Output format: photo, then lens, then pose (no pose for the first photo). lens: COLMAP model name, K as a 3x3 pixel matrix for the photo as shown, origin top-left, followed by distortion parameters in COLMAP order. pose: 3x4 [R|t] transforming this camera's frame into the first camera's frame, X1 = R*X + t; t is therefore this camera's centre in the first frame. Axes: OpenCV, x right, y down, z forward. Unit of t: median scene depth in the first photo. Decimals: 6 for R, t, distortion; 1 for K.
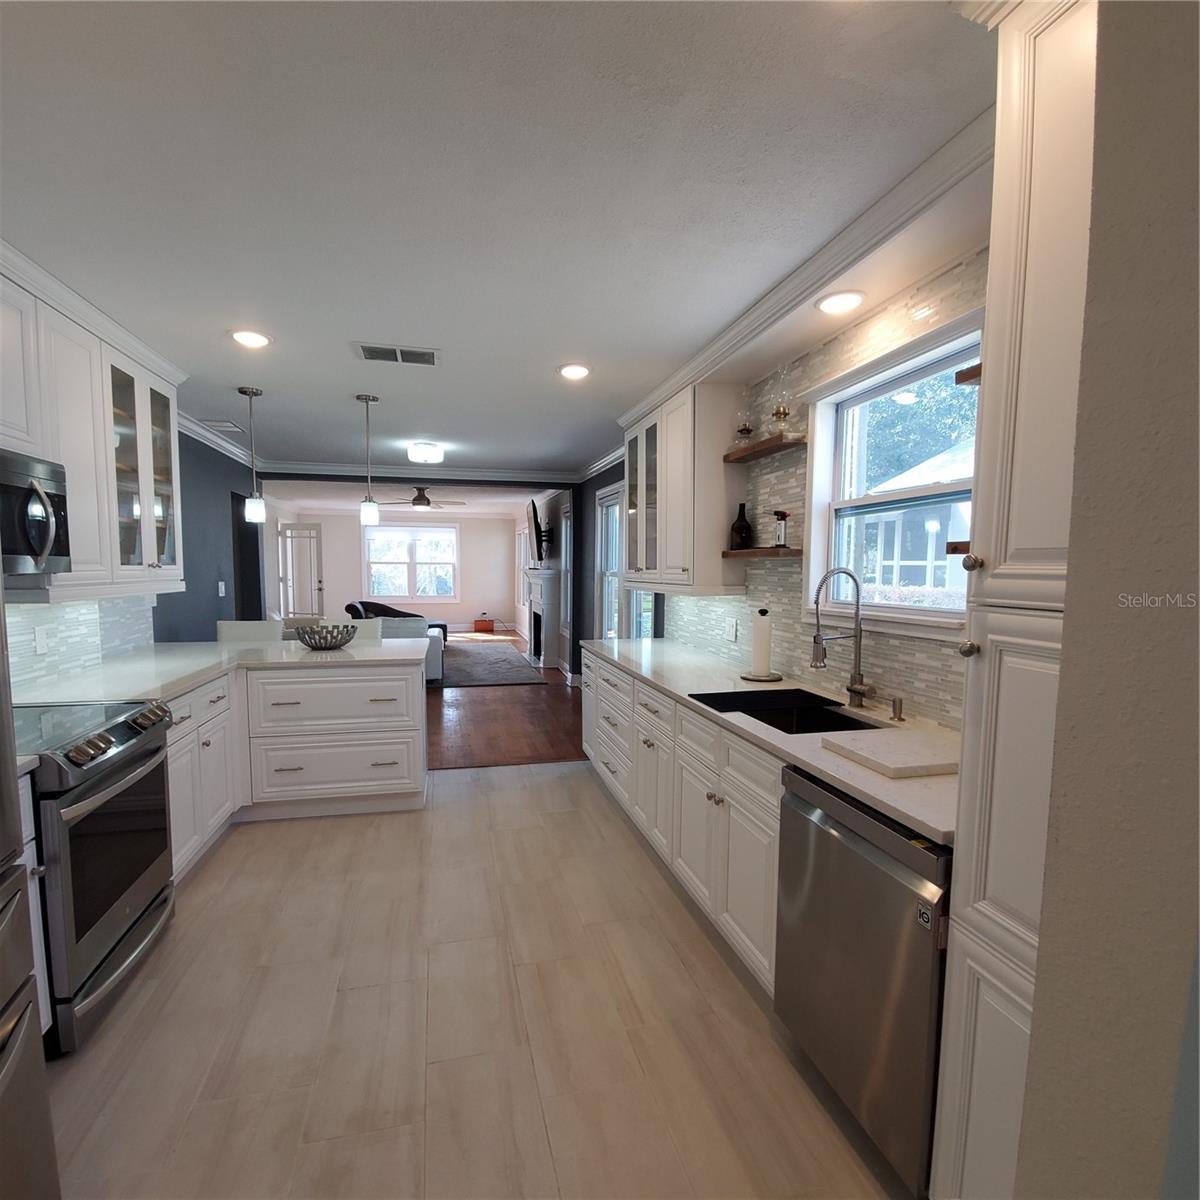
lens RADIAL K [[633.6, 0, 595.7], [0, 633.6, 620.2], [0, 0, 1]] dist [0.004747, -0.009521]
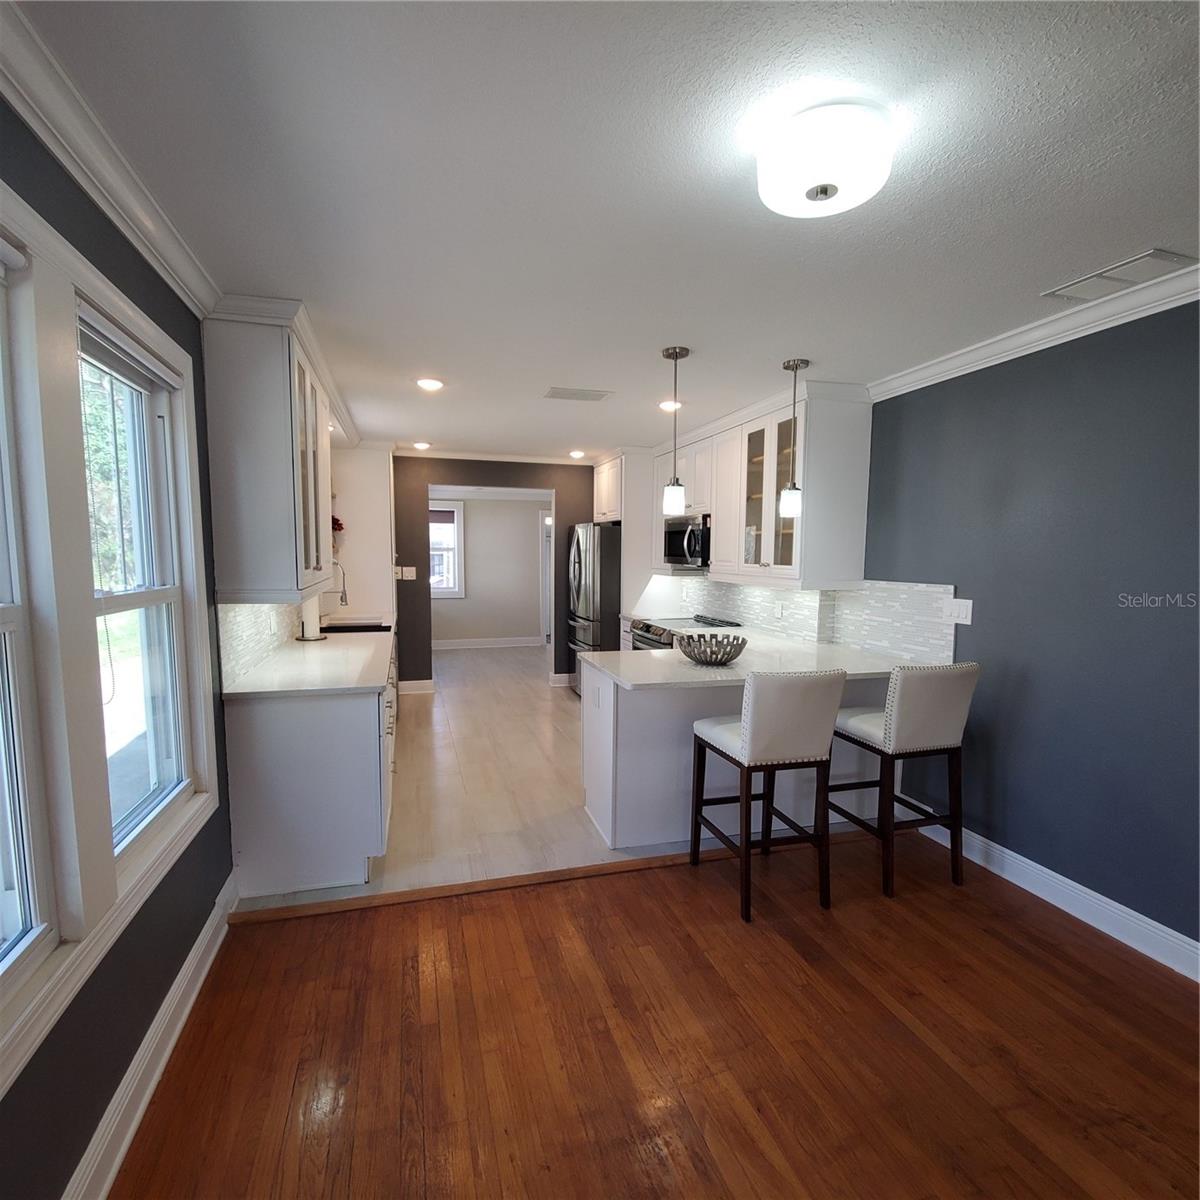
lens RADIAL K [[633.6, 0, 595.7], [0, 633.6, 620.2], [0, 0, 1]] dist [0.004747, -0.009521]
pose [[-0.998741, -0.008112, -0.049512, -0.248264], [-0.017539, 0.981028, 0.193070, -0.193399], [0.047006, 0.193695, -0.979935, 2.005379]]
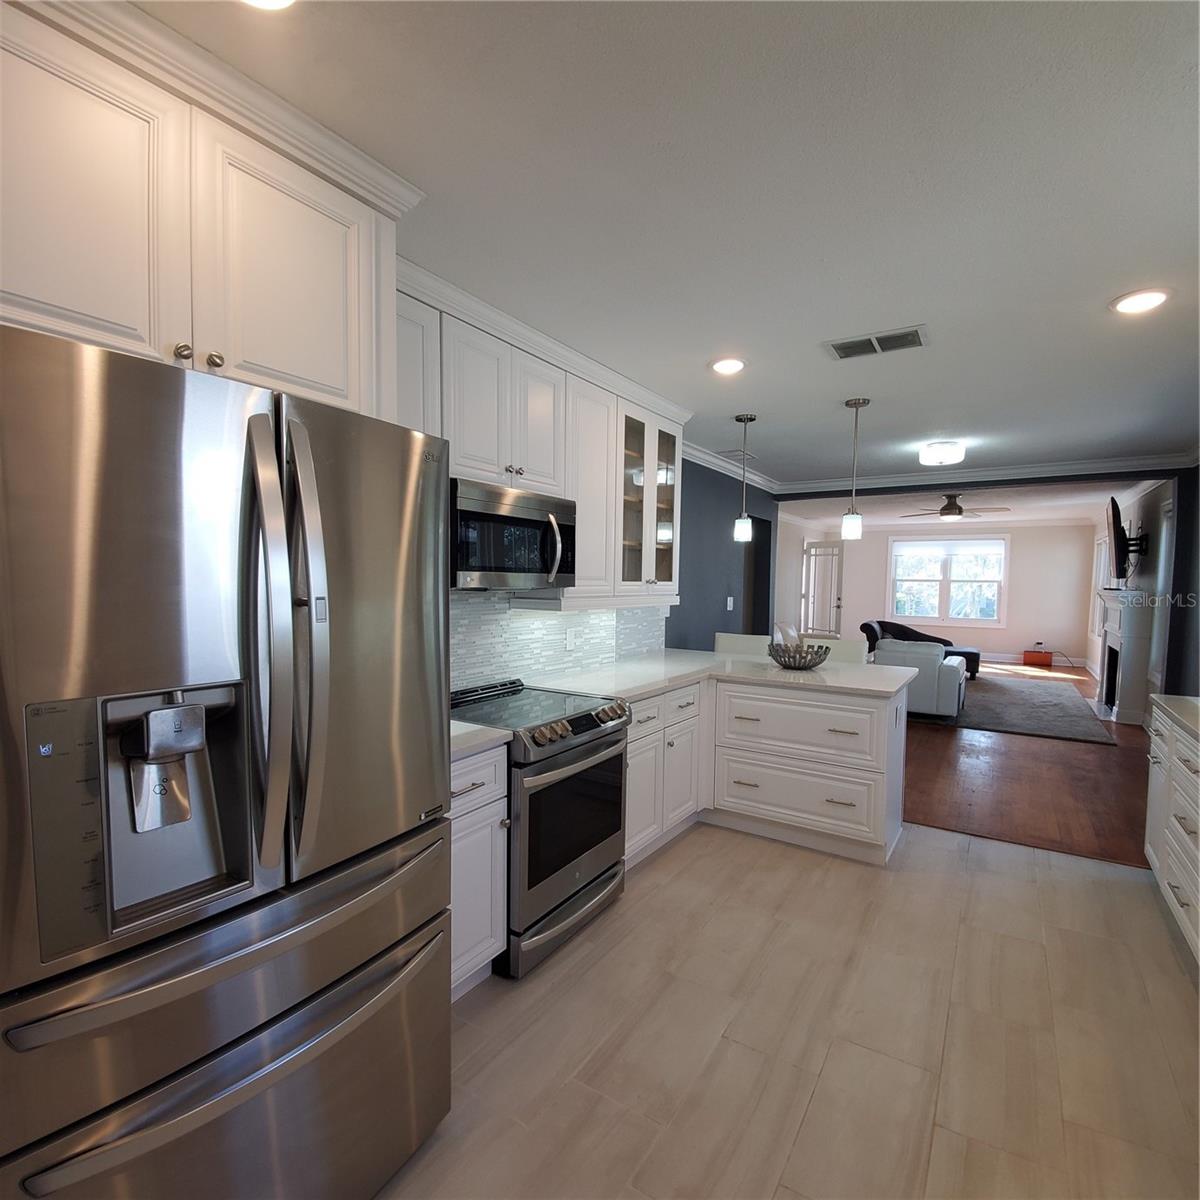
lens RADIAL K [[633.6, 0, 595.7], [0, 633.6, 620.2], [0, 0, 1]] dist [0.004747, -0.009521]
pose [[0.689721, 0.048666, -0.722438, 0.065219], [-0.068428, 0.997654, 0.001877, -0.010187], [0.720835, 0.048141, 0.691433, 0.113042]]
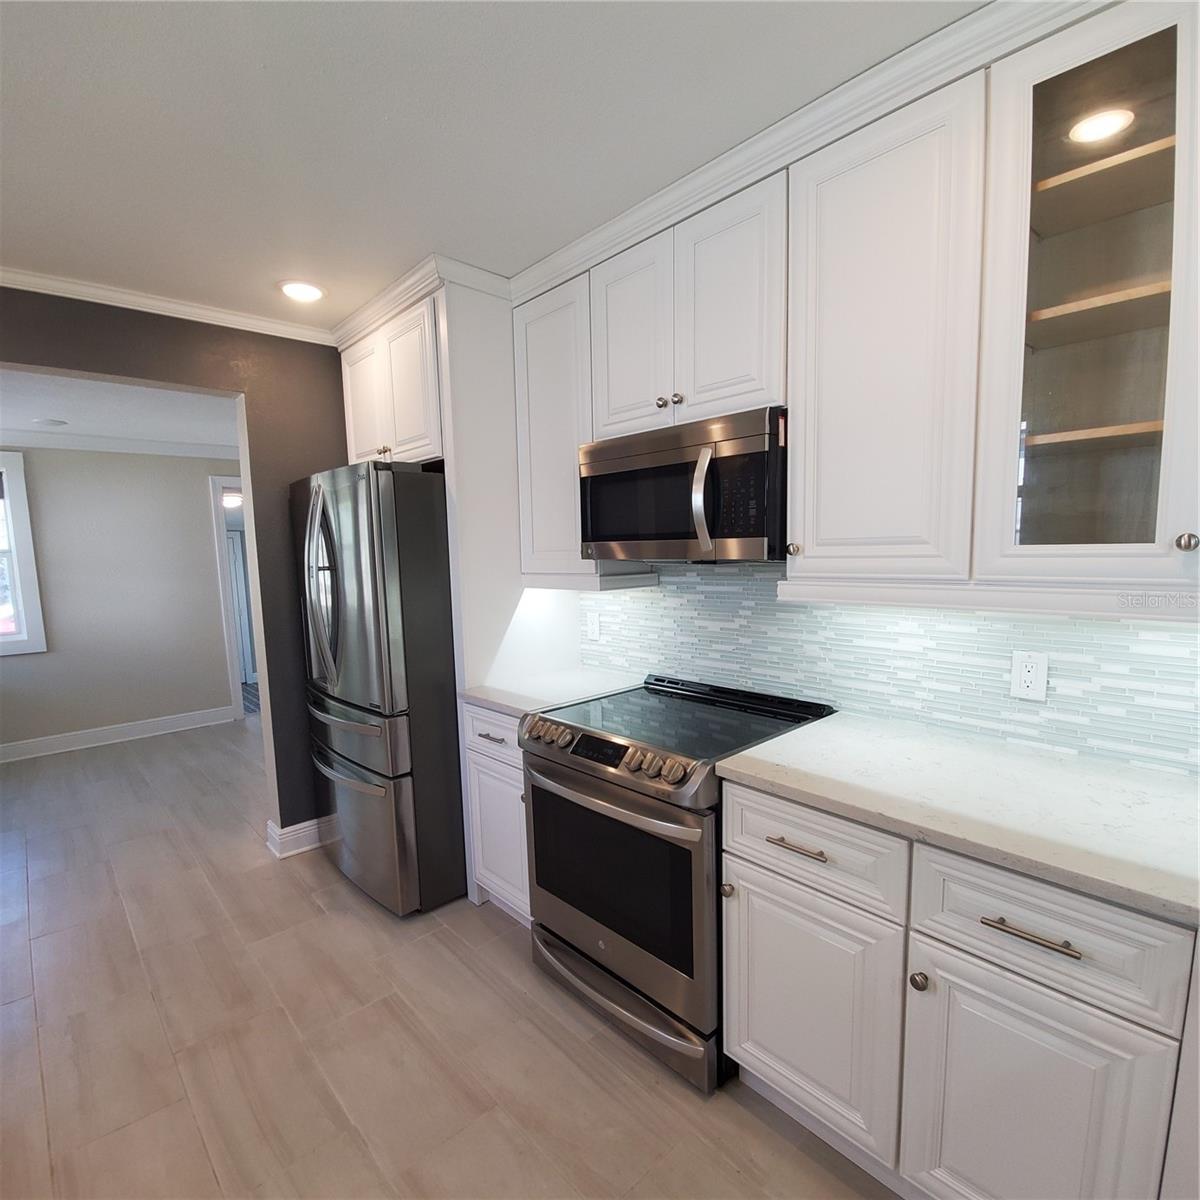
lens RADIAL K [[633.6, 0, 595.7], [0, 633.6, 620.2], [0, 0, 1]] dist [0.004747, -0.009521]
pose [[-0.877444, 0.071060, -0.474387, -0.206030], [-0.020200, 0.982615, 0.184551, -0.088642], [0.479254, 0.171516, -0.860754, 1.000456]]
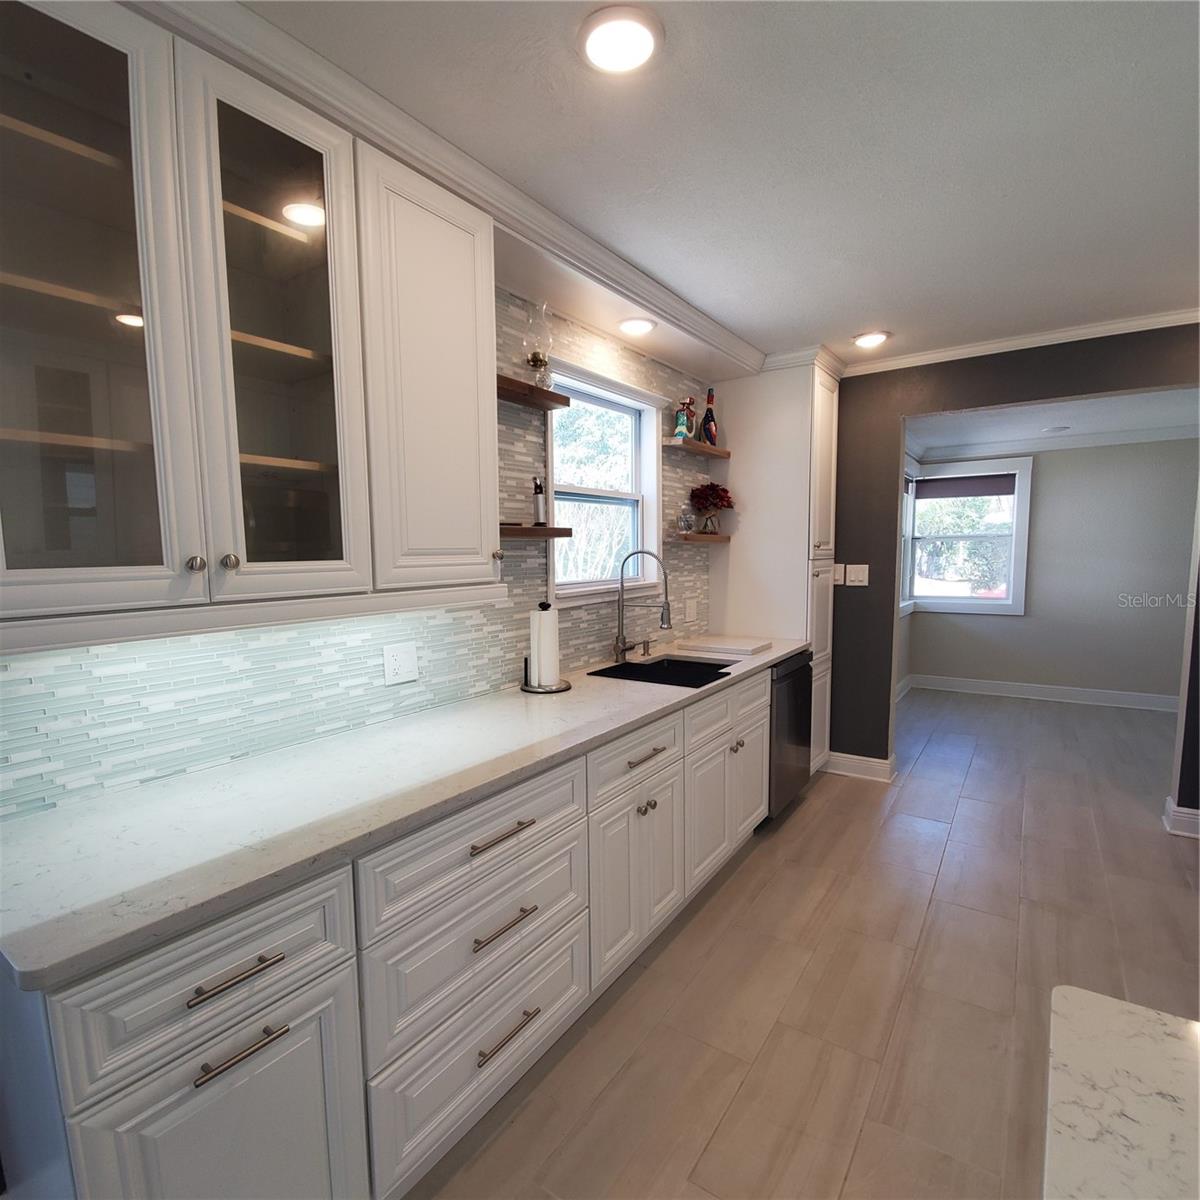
lens RADIAL K [[633.6, 0, 595.7], [0, 633.6, 620.2], [0, 0, 1]] dist [0.004747, -0.009521]
pose [[-0.661922, -0.075343, 0.745776, -0.315212], [0.074491, 0.983398, 0.165465, -0.102226], [-0.745862, 0.165079, -0.645321, 1.222517]]
